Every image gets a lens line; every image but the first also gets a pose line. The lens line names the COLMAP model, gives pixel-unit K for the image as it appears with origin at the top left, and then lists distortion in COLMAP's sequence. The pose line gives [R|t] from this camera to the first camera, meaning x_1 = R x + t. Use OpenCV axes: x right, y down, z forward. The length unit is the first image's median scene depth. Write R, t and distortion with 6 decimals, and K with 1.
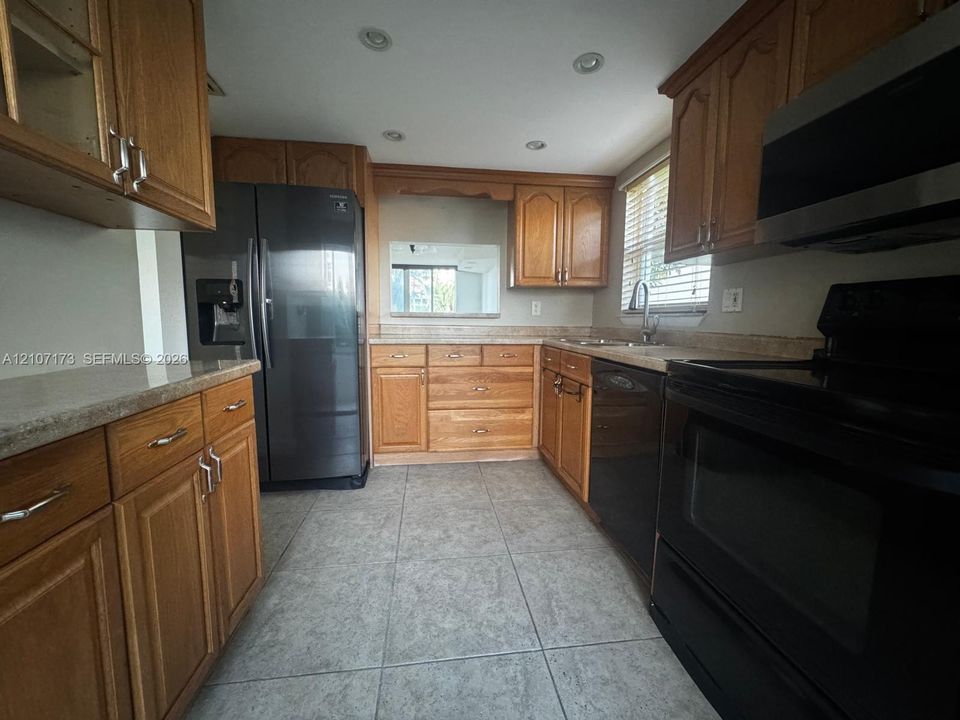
lens RADIAL K [[385.0, 0, 482.3], [0, 385.0, 359.5], [0, 0, 1]] dist [-0.003766, -0.000023]
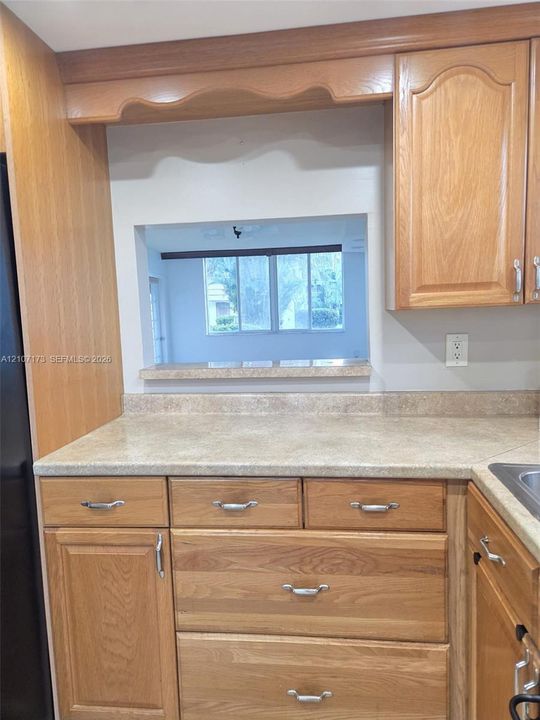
lens RADIAL K [[483.2, 0, 267.7], [0, 483.2, 359.8], [0, 0, 1]] dist [0.055584, -0.031723]
pose [[0.966520, -0.016684, -0.256049, 0.091826], [0.016046, 0.999861, -0.004581, -0.153682], [0.256089, 0.000320, 0.966653, 0.513848]]
